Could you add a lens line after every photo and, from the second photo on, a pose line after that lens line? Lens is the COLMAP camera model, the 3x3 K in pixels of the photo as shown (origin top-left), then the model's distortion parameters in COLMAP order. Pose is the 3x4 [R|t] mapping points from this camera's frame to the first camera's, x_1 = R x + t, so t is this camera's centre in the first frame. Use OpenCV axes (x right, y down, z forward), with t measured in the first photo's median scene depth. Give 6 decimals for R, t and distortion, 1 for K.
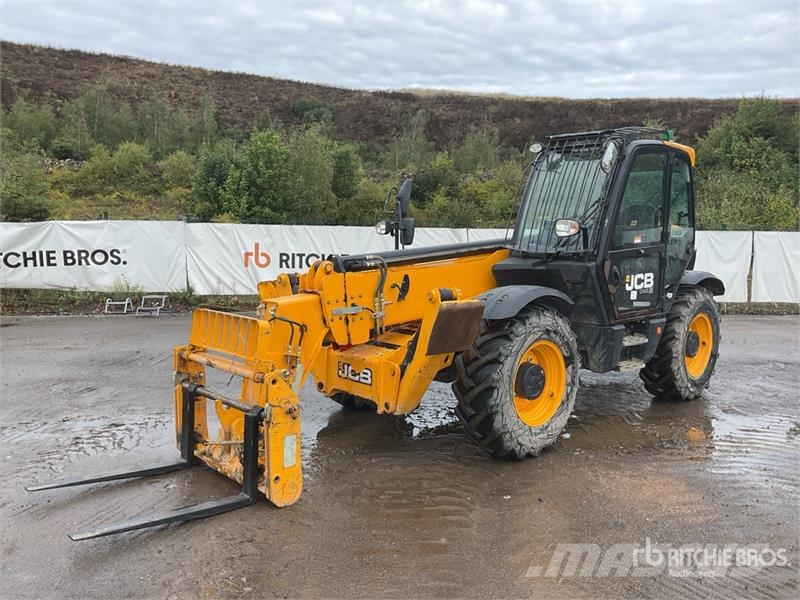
lens RADIAL K [[663.6, 0, 403.2], [0, 663.6, 300.9], [0, 0, 1]] dist [0.095796, -0.168562]
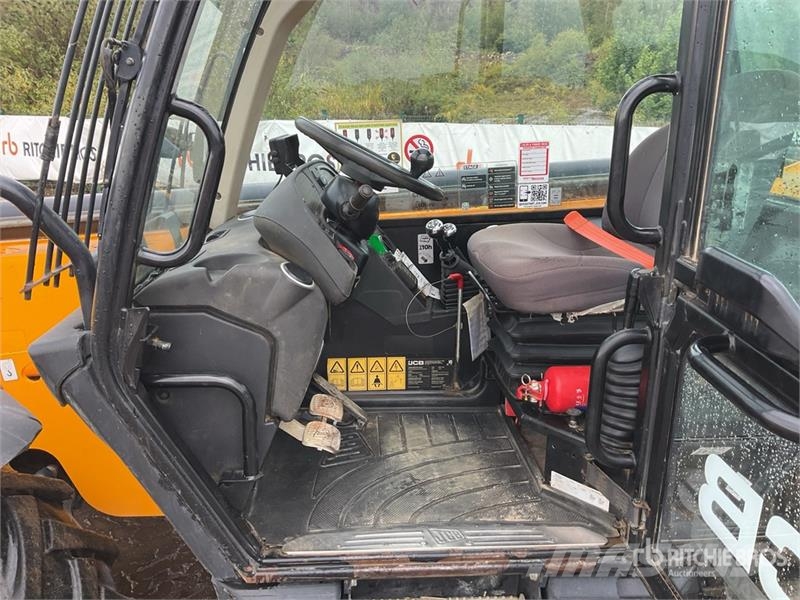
lens RADIAL K [[663.6, 0, 394.4], [0, 663.6, 298.3], [0, 0, 1]] dist [0.095796, -0.168562]
pose [[0.771330, 0.161770, -0.615533, 0.204440], [-0.067793, 0.982538, 0.173271, -0.047821], [0.632815, -0.091920, 0.768828, 0.360851]]
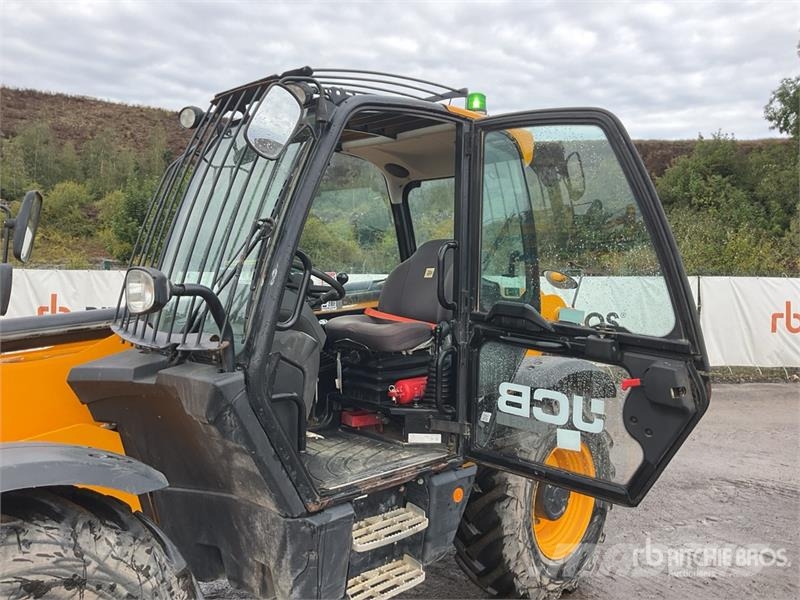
lens RADIAL K [[663.6, 0, 405.2], [0, 663.6, 300.2], [0, 0, 1]] dist [0.095796, -0.168562]
pose [[0.999164, -0.006879, 0.040303, 0.144227], [0.009362, 0.998047, -0.061759, -0.029710], [-0.039800, 0.062084, 0.997277, 0.227562]]
